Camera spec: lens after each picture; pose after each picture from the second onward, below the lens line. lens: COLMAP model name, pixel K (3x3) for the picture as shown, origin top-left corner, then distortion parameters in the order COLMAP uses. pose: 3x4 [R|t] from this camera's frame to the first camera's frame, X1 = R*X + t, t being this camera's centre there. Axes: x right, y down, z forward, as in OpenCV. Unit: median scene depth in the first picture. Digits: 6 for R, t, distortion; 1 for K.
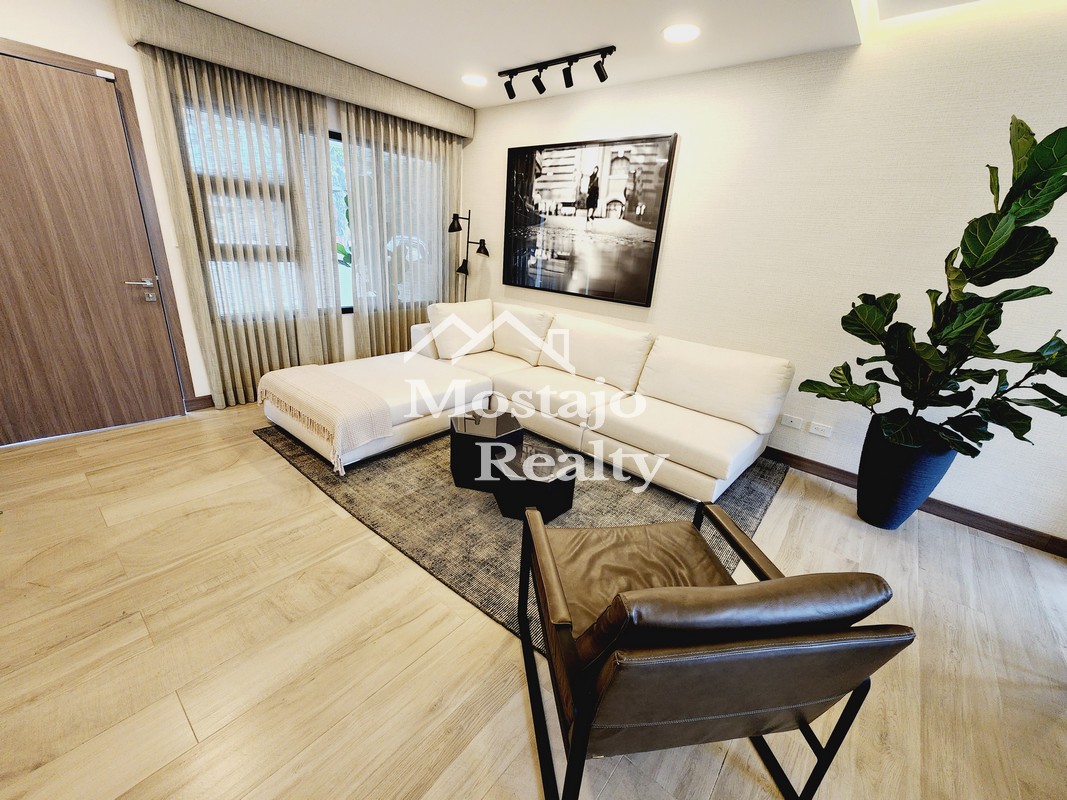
lens RADIAL K [[426.4, 0, 533.5], [0, 426.4, 400.0], [0, 0, 1]] dist [0.002775, 0.000027]
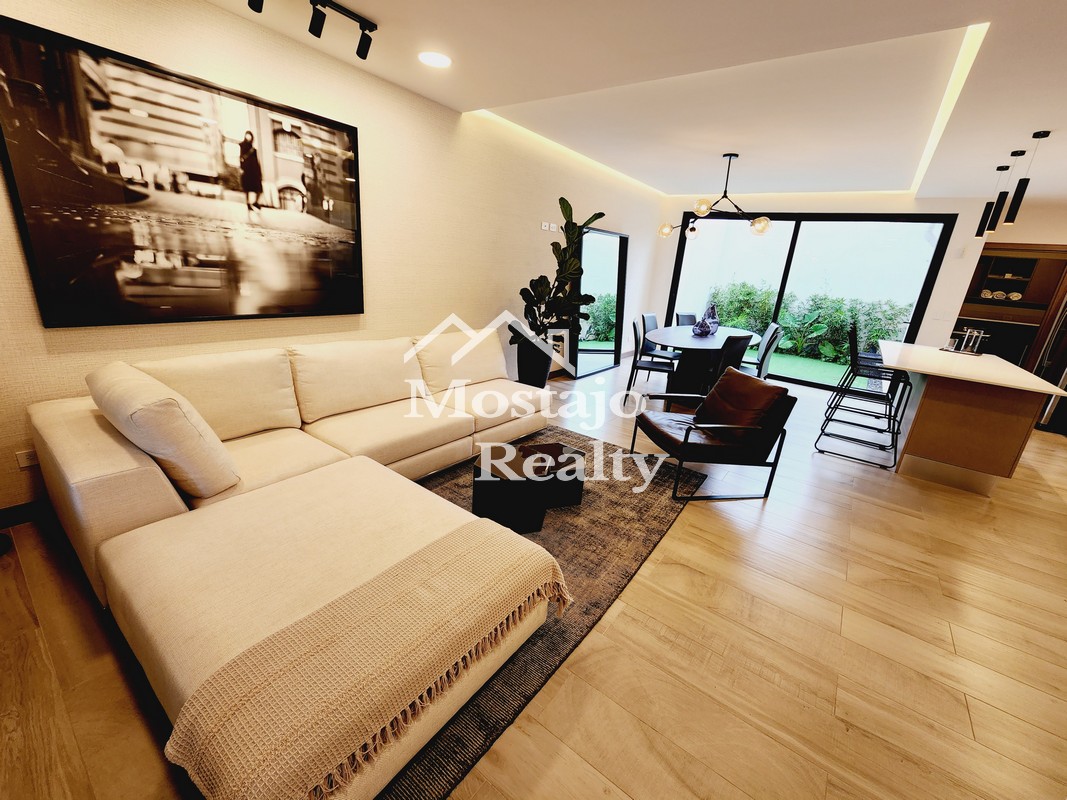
lens RADIAL K [[444.7, 0, 533.5], [0, 444.7, 400.0], [0, 0, 1]] dist [0.009775, -0.003407]
pose [[-0.044527, -0.362812, 0.930798, -0.727446], [0.275564, 0.891115, 0.360527, -0.302675], [-0.960251, 0.272547, 0.060299, 0.650299]]
